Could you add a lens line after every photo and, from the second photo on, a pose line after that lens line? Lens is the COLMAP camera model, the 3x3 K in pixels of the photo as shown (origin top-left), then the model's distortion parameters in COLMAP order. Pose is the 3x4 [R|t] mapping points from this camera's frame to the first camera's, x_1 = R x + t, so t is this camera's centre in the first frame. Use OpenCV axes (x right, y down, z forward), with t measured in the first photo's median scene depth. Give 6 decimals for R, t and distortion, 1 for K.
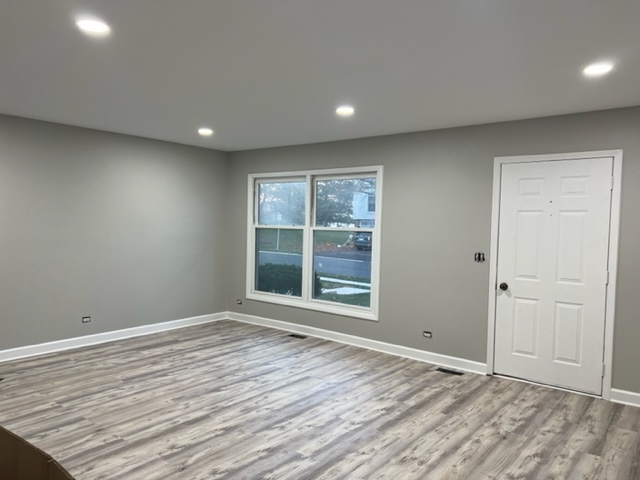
lens RADIAL K [[489.0, 0, 320.0], [0, 489.0, 240.0], [0, 0, 1]] dist [0.035252, -0.009785]
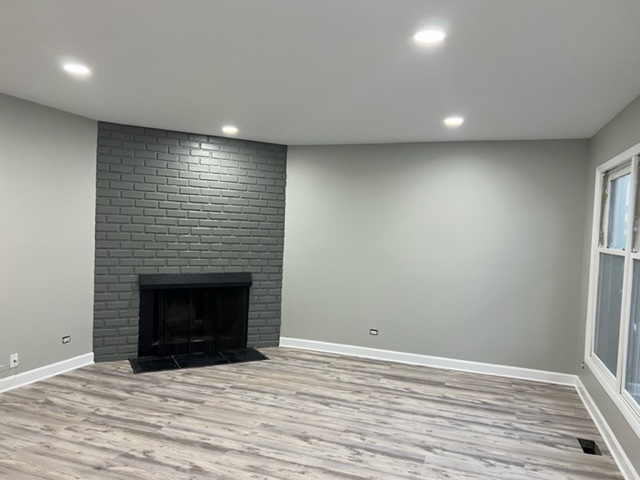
lens RADIAL K [[489.0, 0, 320.0], [0, 489.0, 240.0], [0, 0, 1]] dist [0.035252, -0.009785]
pose [[0.308816, 0.023149, -0.950840, 0.491017], [-0.066744, 0.997767, 0.002614, -0.024515], [0.948777, 0.062655, 0.309671, 0.645212]]
